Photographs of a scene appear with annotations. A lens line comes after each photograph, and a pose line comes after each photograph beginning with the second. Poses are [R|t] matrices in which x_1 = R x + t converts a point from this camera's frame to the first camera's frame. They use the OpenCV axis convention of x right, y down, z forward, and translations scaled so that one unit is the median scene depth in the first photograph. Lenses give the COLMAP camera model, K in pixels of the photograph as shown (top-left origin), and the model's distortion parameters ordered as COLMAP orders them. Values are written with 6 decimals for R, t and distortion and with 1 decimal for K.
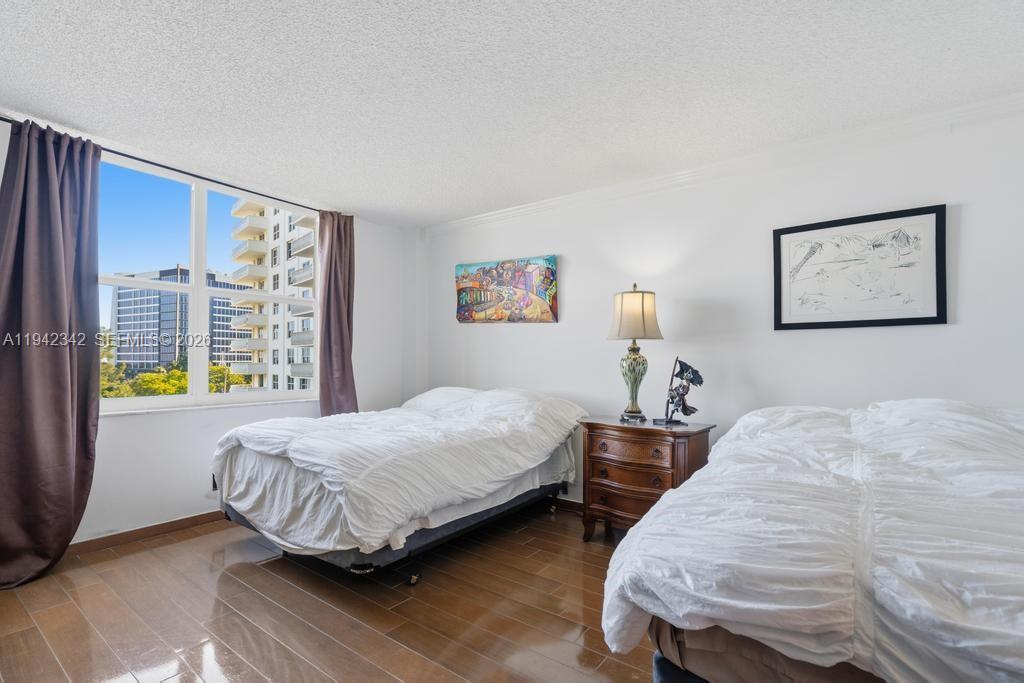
lens RADIAL K [[474.3, 0, 520.2], [0, 474.3, 344.6], [0, 0, 1]] dist [-0.005923, 0.003064]
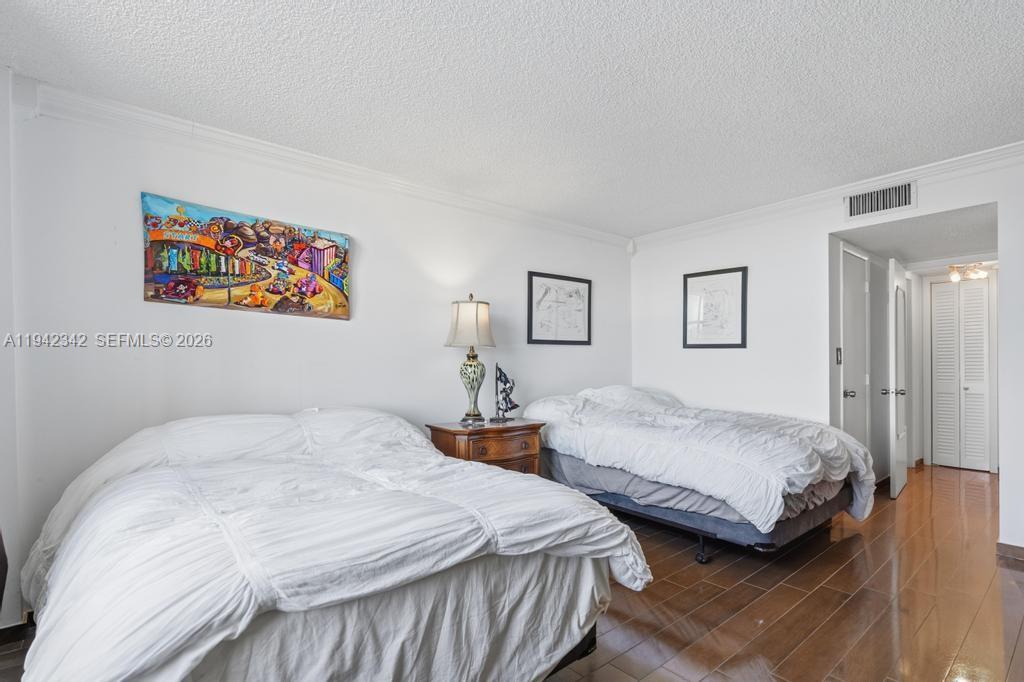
lens RADIAL K [[474.3, 0, 500.9], [0, 474.3, 361.5], [0, 0, 1]] dist [-0.005923, 0.003064]
pose [[0.271942, 0.002876, 0.962309, -0.608084], [-0.023374, 0.999720, 0.003617, 0.013753], [-0.962030, -0.023476, 0.271933, 0.518373]]
